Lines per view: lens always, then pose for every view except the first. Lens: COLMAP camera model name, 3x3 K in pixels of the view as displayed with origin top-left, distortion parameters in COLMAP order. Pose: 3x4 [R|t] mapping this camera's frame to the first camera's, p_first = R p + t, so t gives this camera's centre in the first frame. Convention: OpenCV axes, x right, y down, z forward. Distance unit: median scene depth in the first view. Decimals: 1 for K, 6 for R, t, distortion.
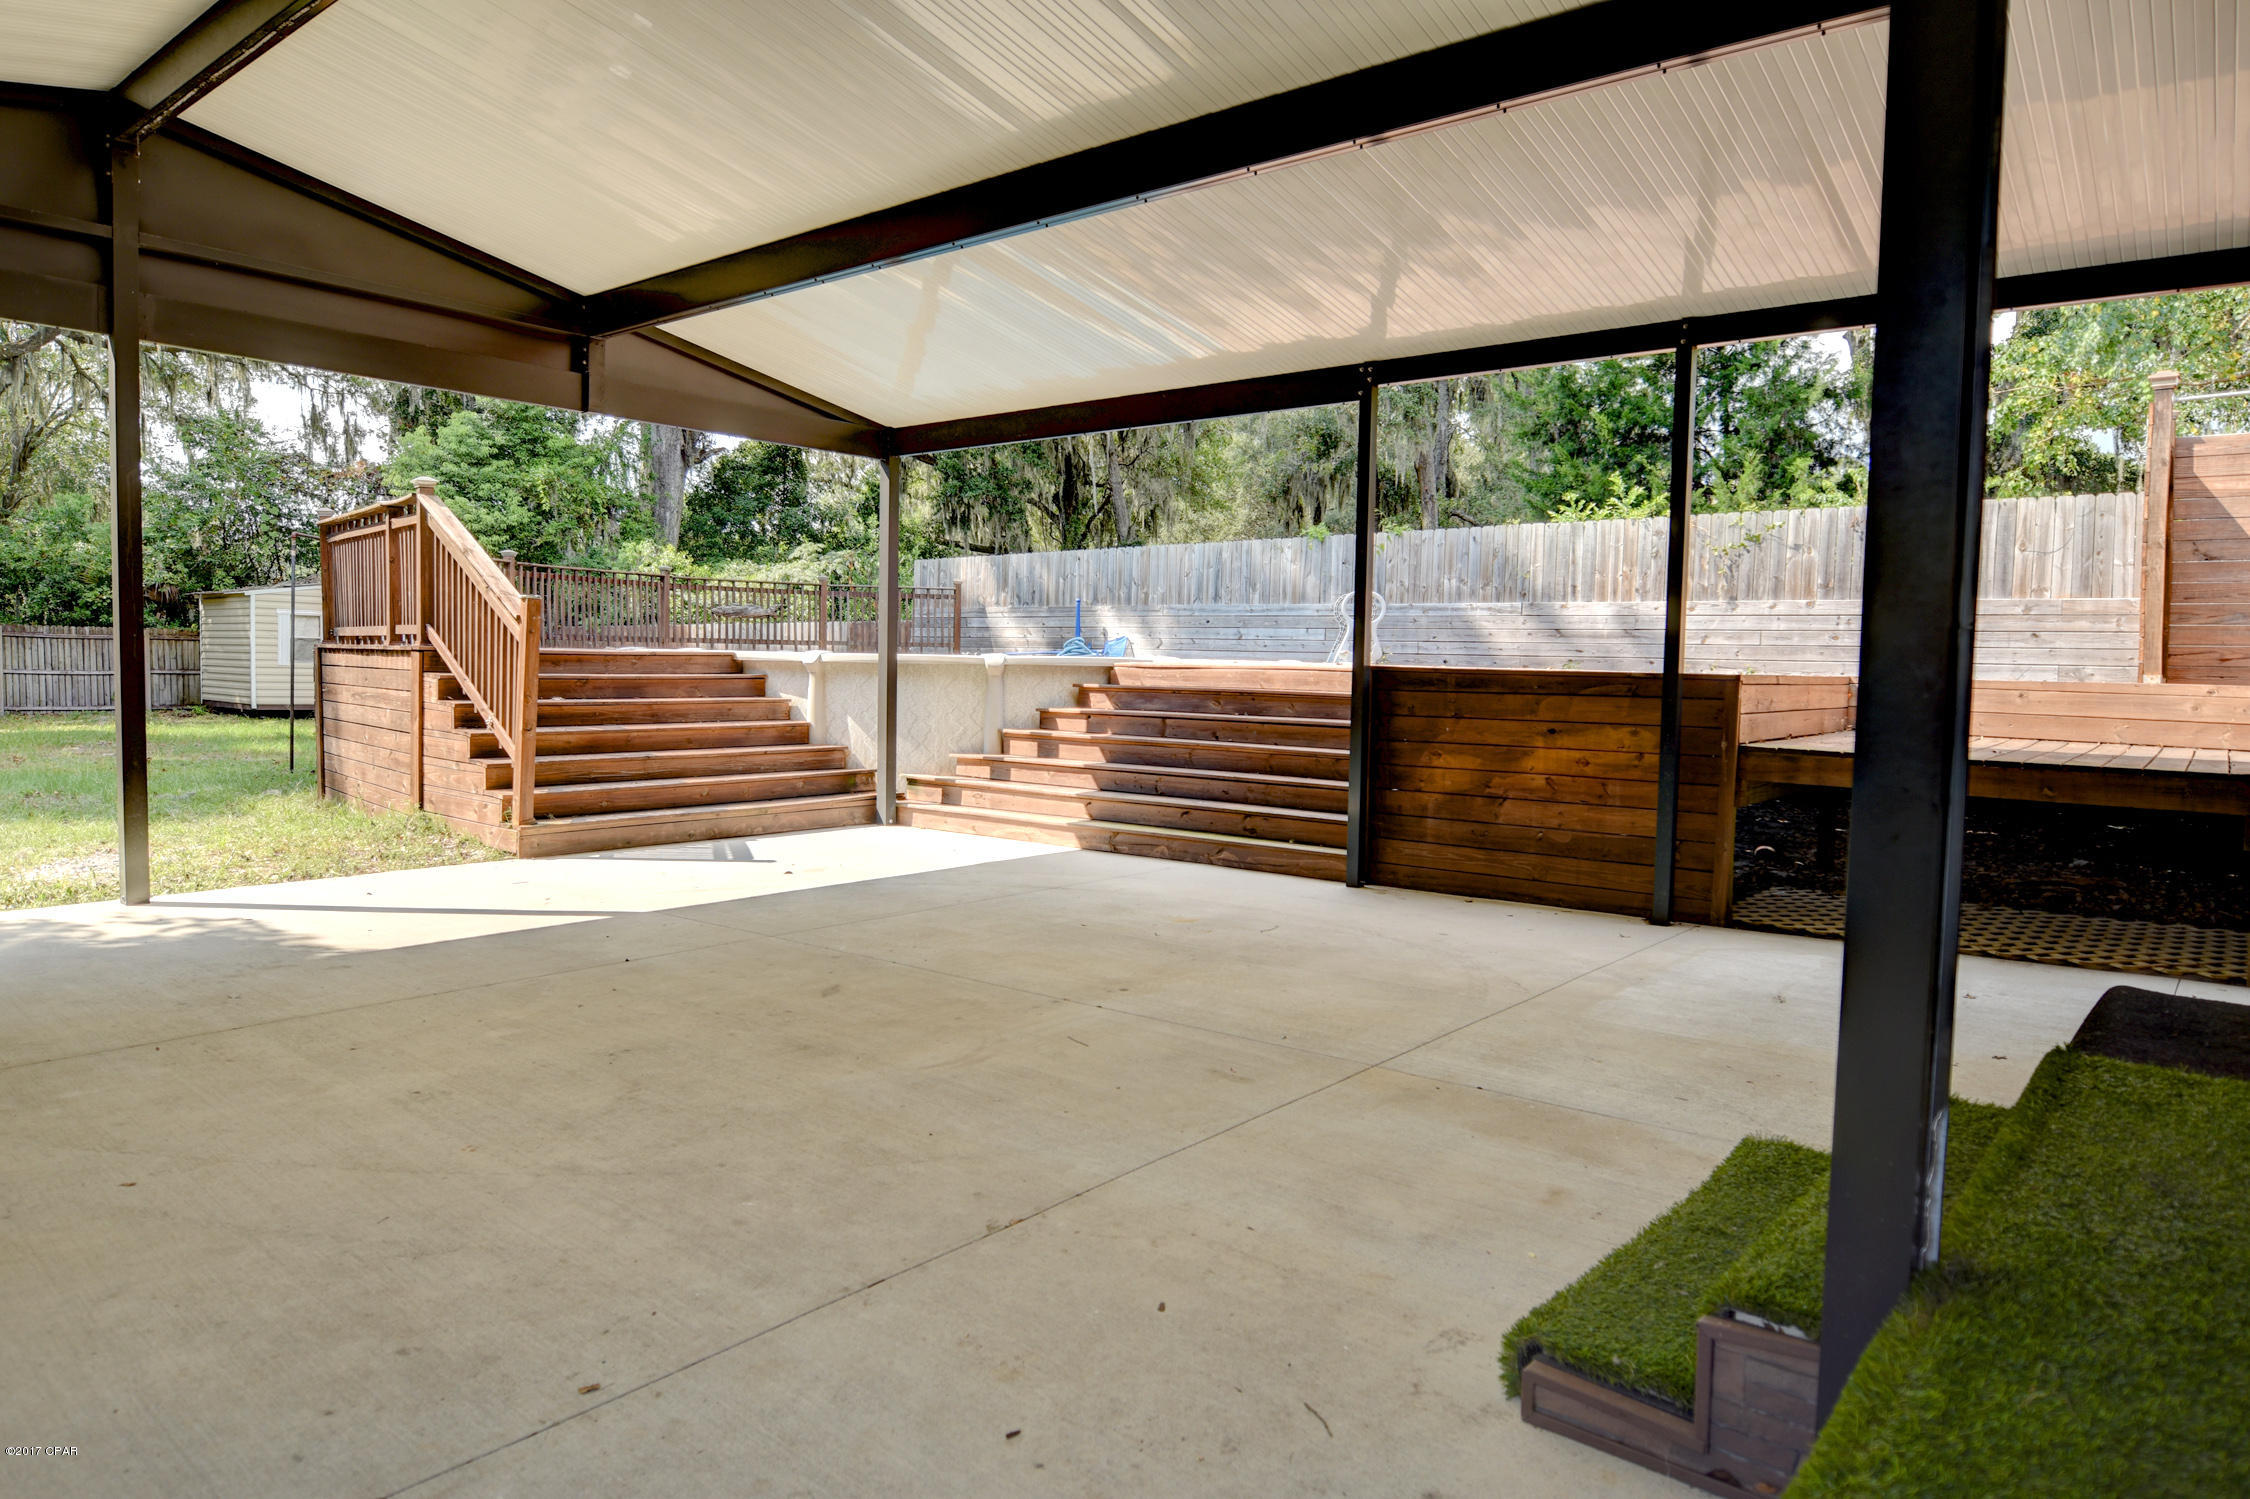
lens RADIAL K [[1370.7, 0, 1113.2], [0, 1370.7, 727.6], [0, 0, 1]] dist [-0.012380, -0.005740]
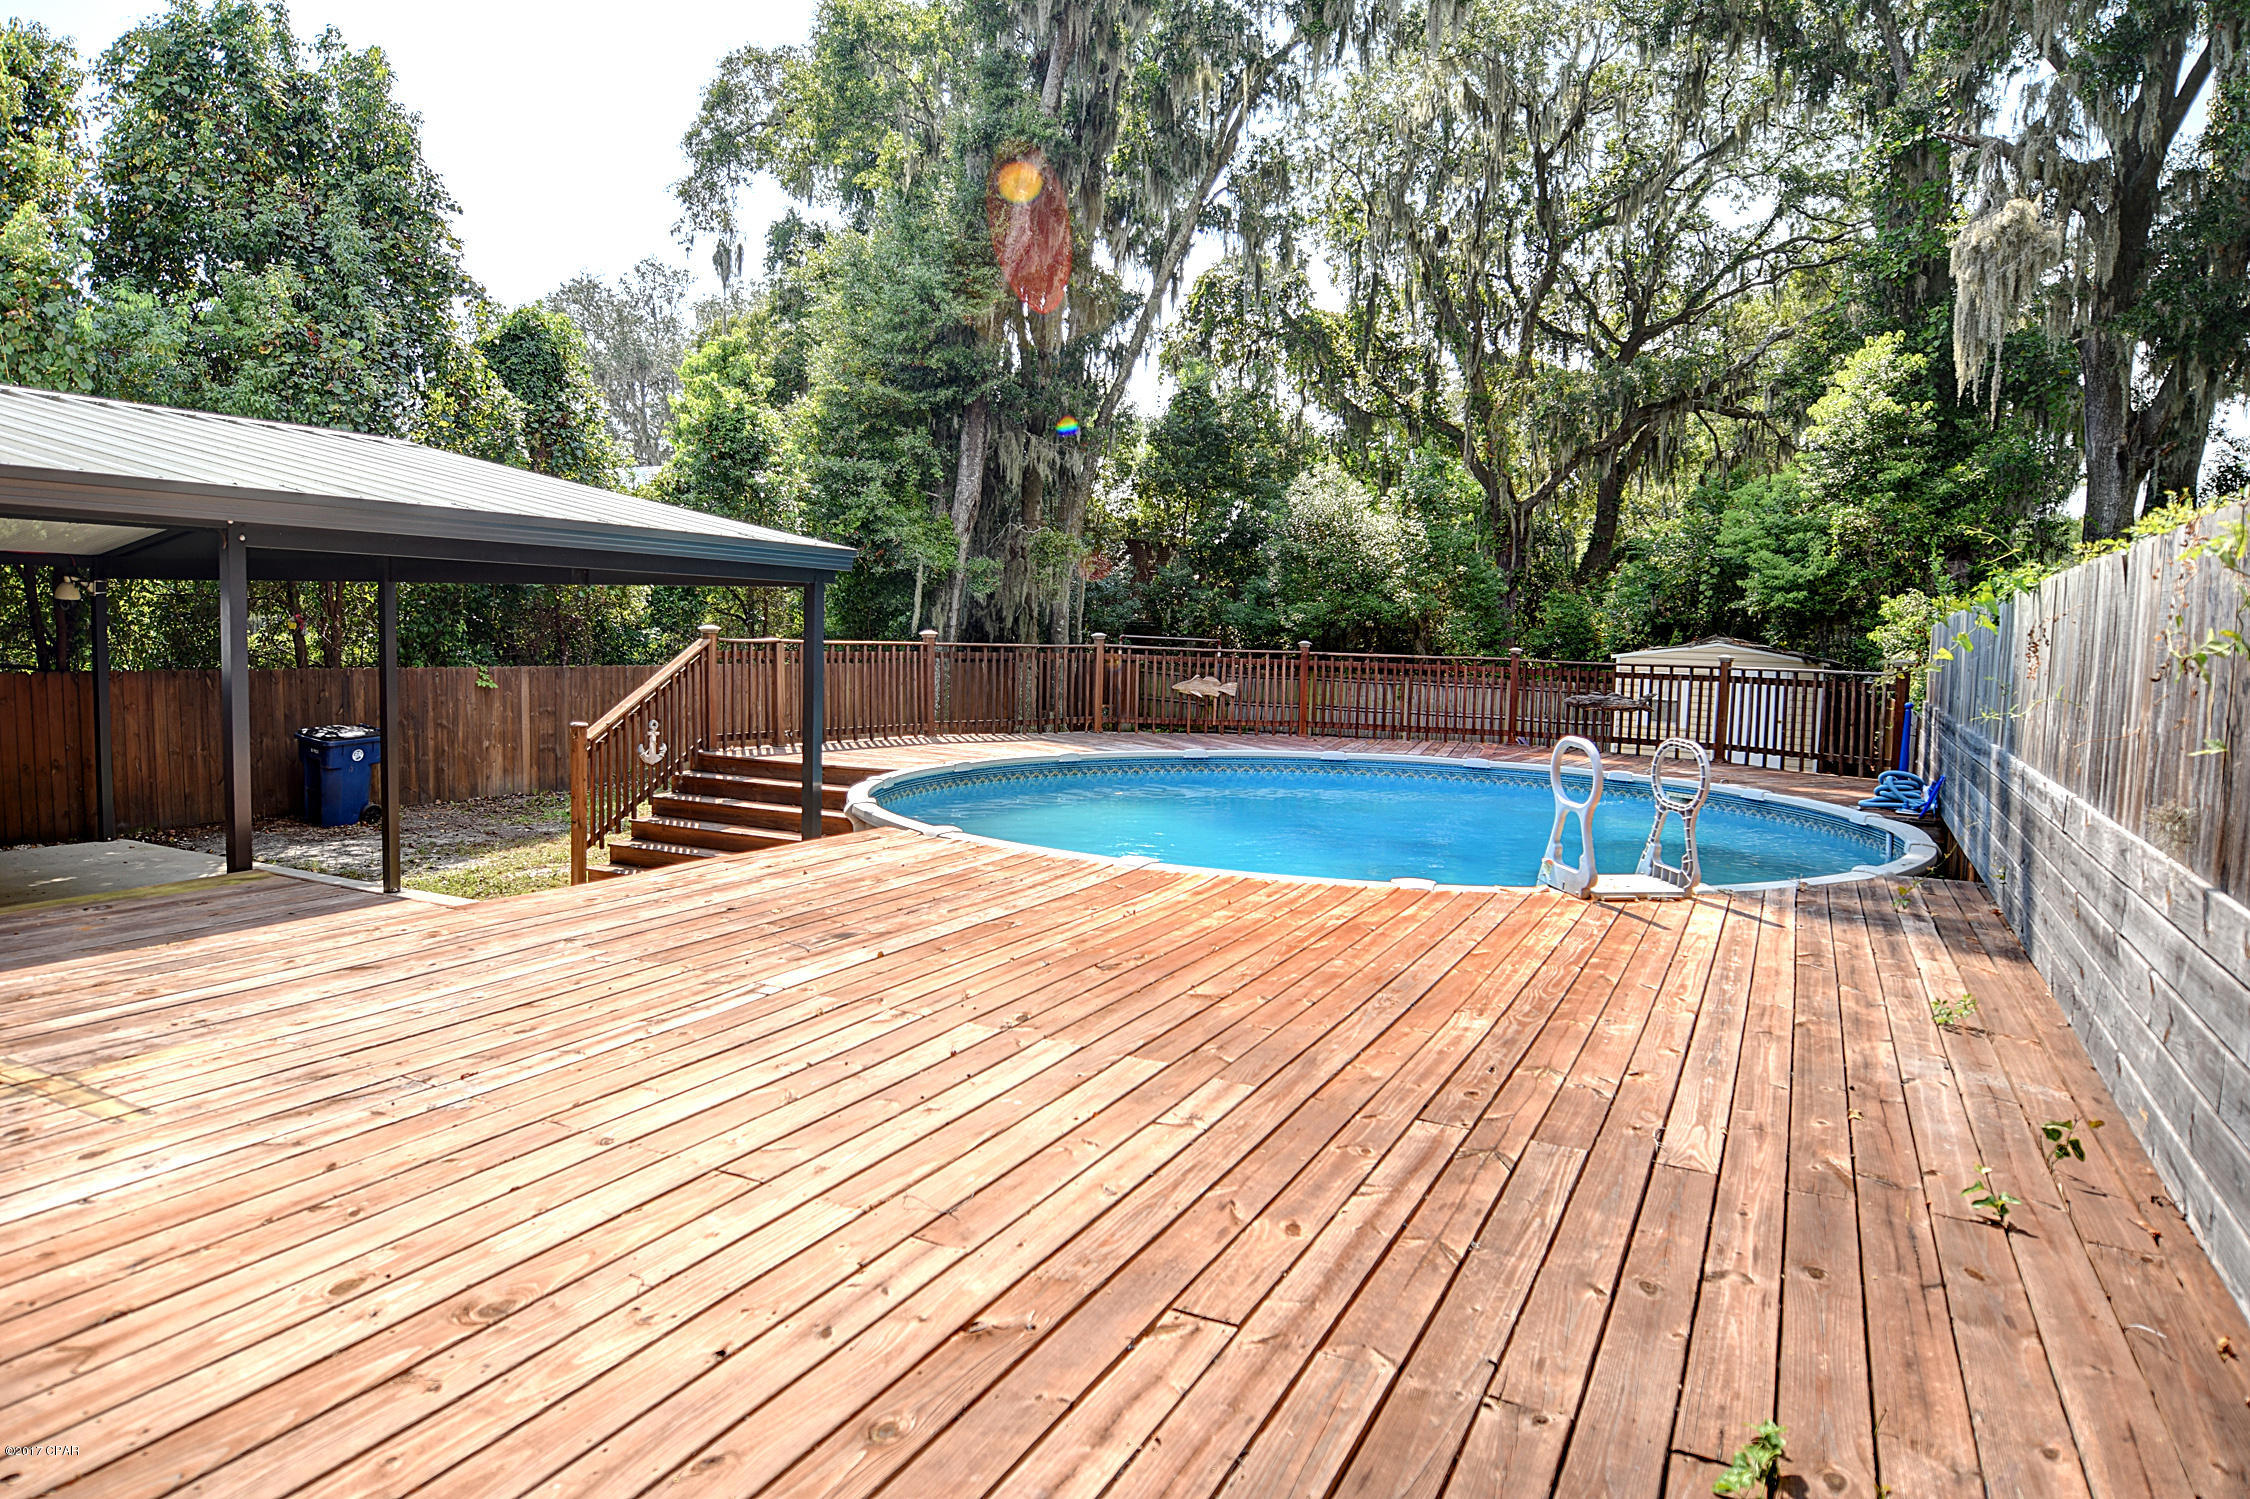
lens RADIAL K [[1370.7, 0, 1123.2], [0, 1370.7, 738.5], [0, 0, 1]] dist [-0.012380, -0.005740]
pose [[0.213075, 0.061828, -0.975078, 0.949994], [-0.069513, 0.996426, 0.047992, -0.175235], [0.974560, 0.057555, 0.216612, 1.175793]]
